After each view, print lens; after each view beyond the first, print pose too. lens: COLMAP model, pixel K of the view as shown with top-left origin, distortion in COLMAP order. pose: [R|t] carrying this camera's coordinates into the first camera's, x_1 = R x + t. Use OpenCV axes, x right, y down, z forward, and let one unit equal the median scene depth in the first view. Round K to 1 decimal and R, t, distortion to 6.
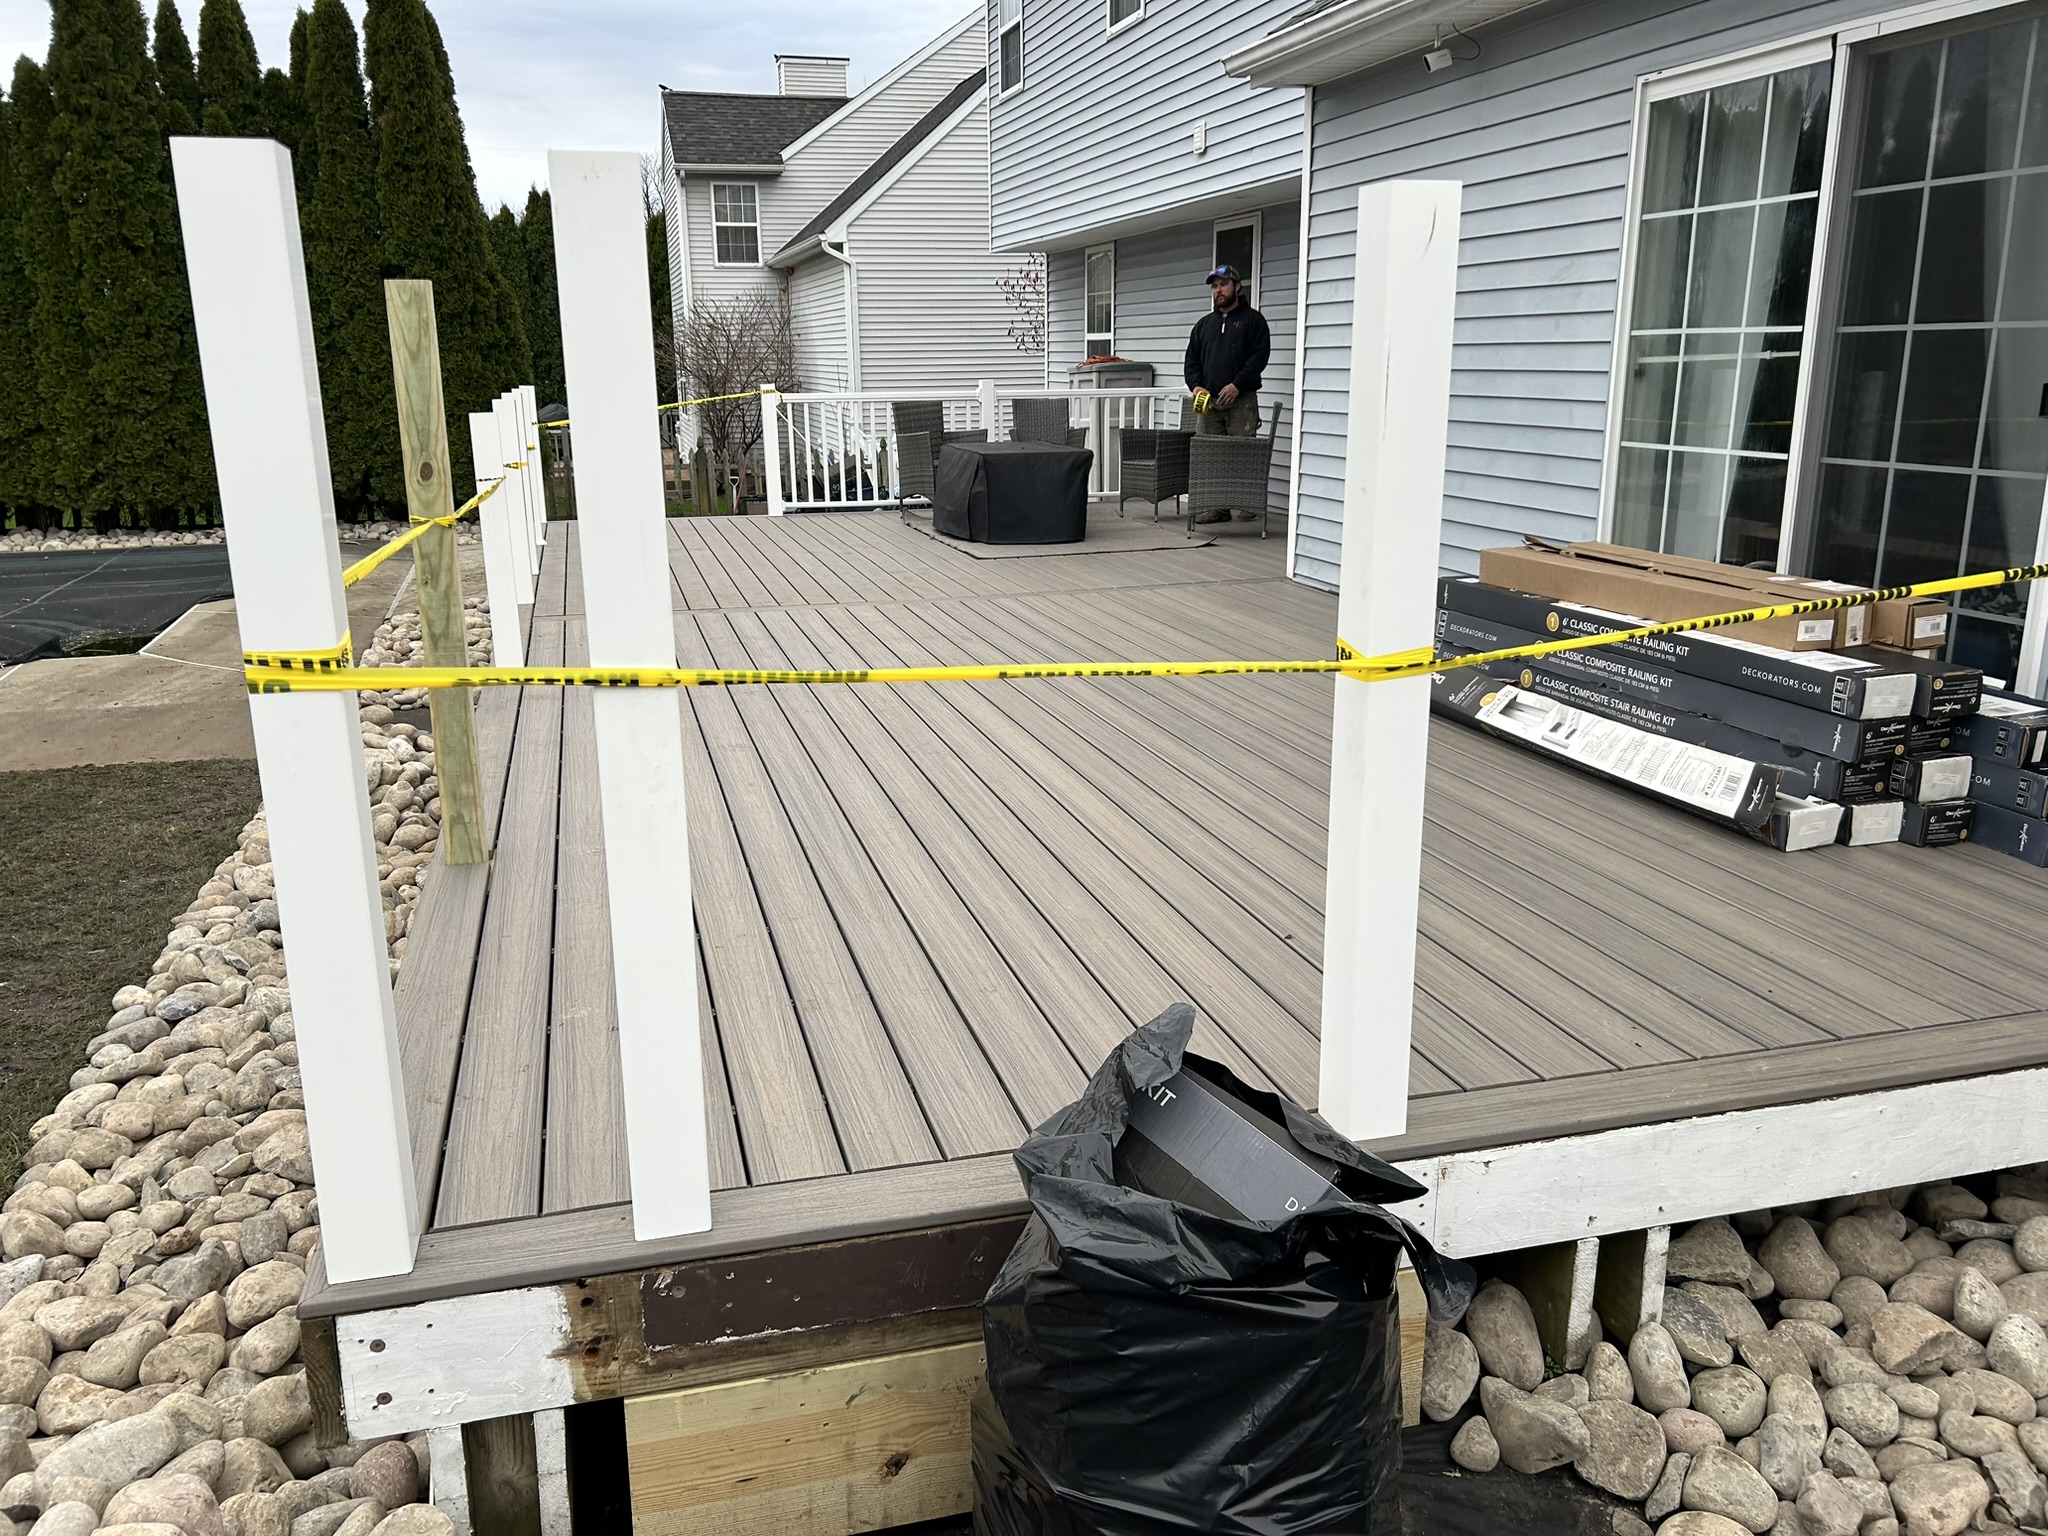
lens RADIAL K [[1594.5, 0, 1024.0], [0, 1594.5, 768.0], [0, 0, 1]] dist [0.002998, 0.003477]
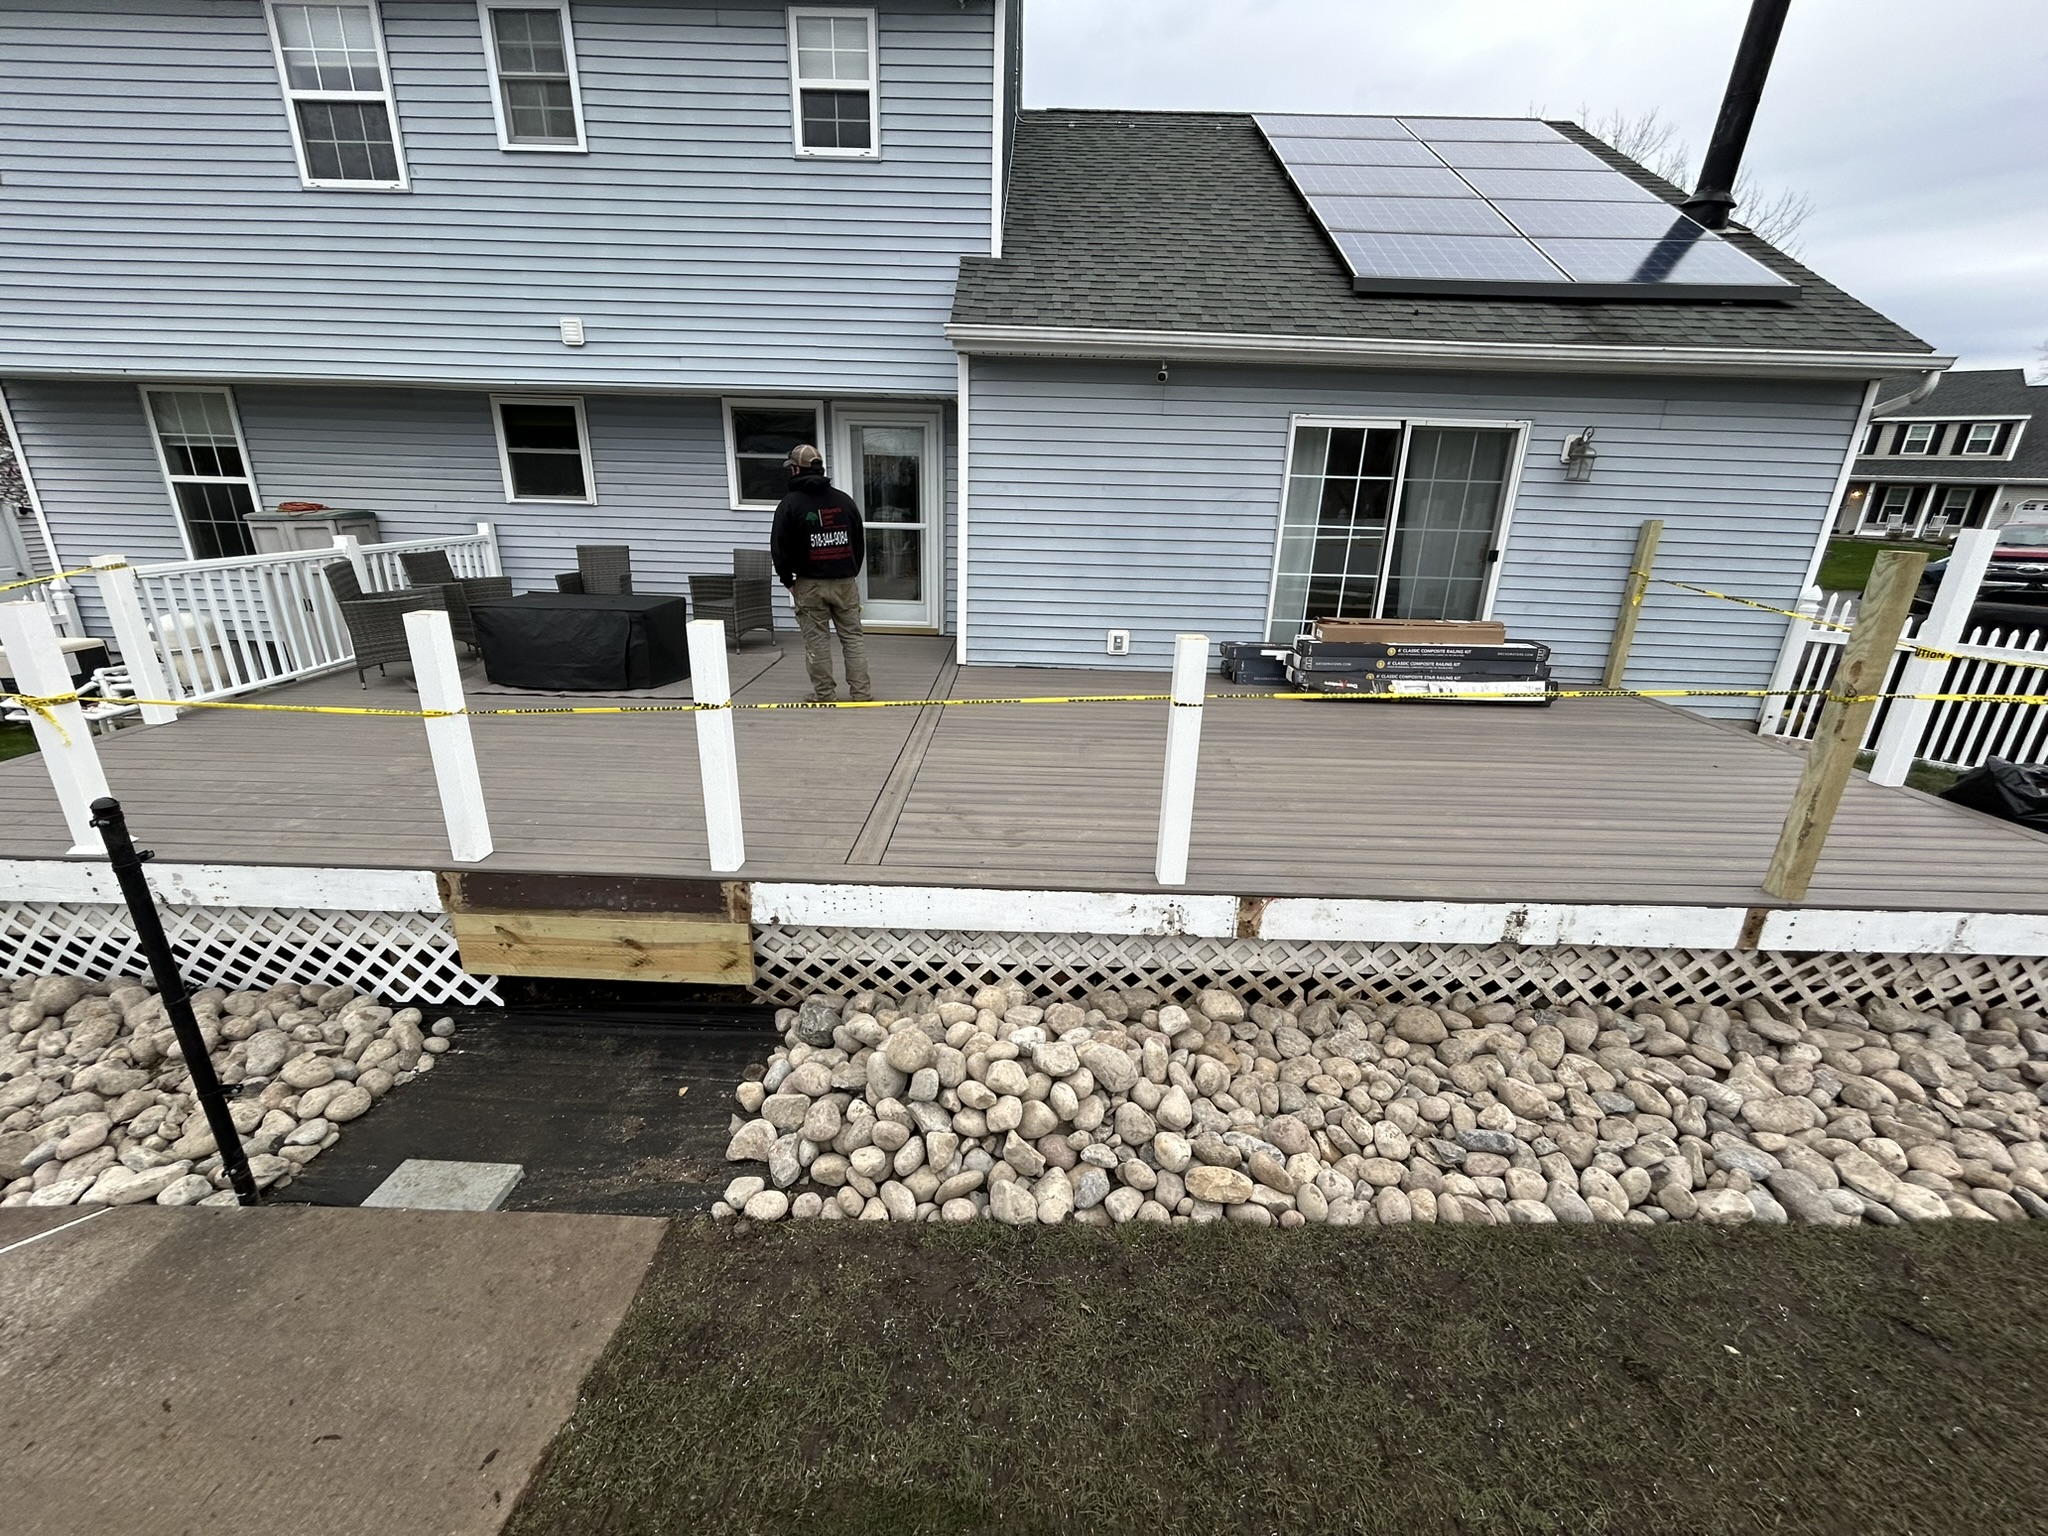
lens RADIAL K [[838.1, 0, 1024.0], [0, 838.1, 768.0], [0, 0, 1]] dist [0.001101, 0.000026]
pose [[0.279140, -0.278452, 0.918991, -0.443145], [0.209840, 0.951591, 0.224591, -0.137556], [-0.937042, 0.130148, 0.324058, 0.475247]]
